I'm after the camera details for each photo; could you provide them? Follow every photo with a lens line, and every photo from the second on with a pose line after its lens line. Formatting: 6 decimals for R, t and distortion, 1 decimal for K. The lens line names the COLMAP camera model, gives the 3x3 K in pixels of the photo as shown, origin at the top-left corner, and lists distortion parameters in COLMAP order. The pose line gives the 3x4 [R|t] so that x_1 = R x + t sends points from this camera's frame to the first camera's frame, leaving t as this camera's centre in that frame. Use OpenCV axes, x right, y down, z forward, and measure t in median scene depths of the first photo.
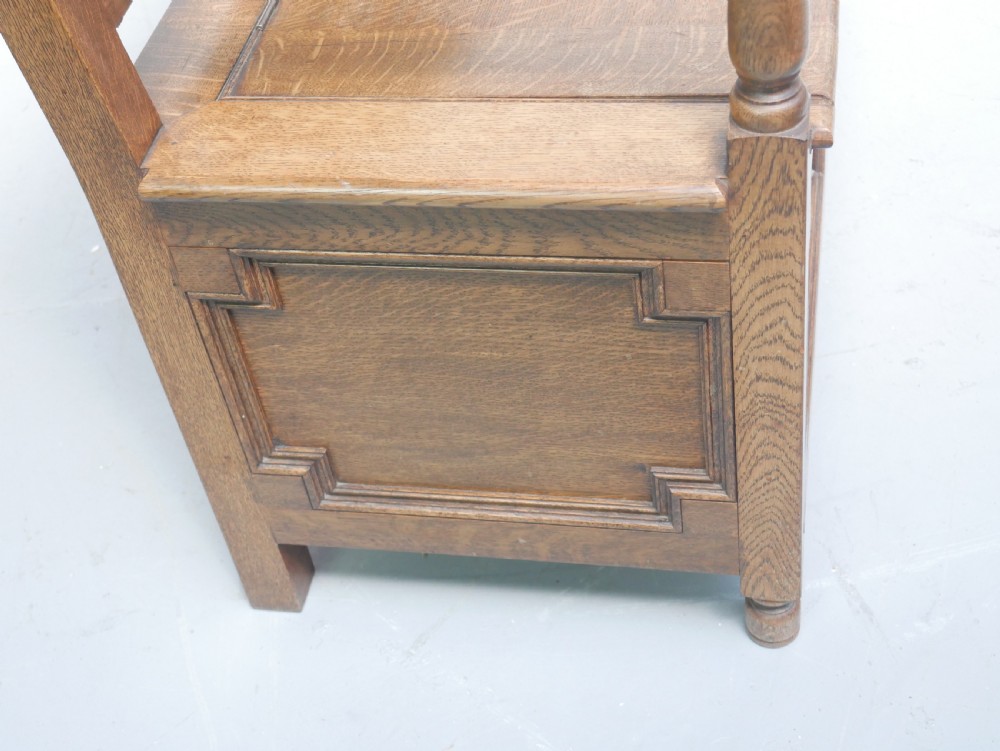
lens RADIAL K [[1543.8, 0, 500.0], [0, 1543.8, 375.5], [0, 0, 1]] dist [0.038476, -0.142249]
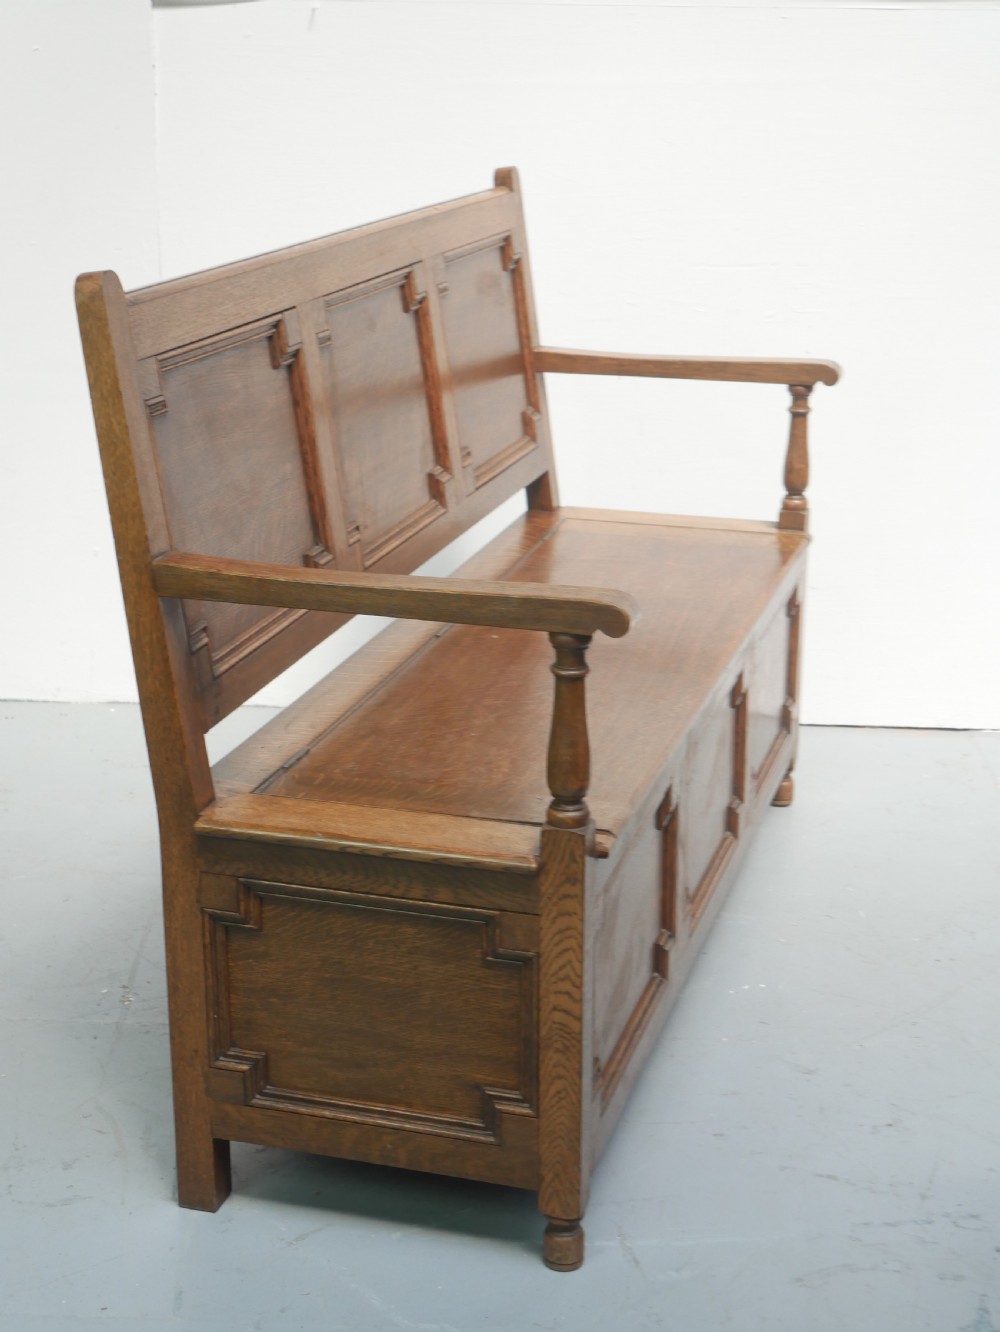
lens RADIAL K [[2056.3, 0, 502.4], [0, 2056.3, 649.6], [0, 0, 1]] dist [0.038476, -0.142249]
pose [[0.986312, 0.152797, -0.061973, 0.180763], [-0.164167, 0.874902, -0.455626, 0.608674], [-0.015398, 0.459564, 0.888011, -0.952499]]
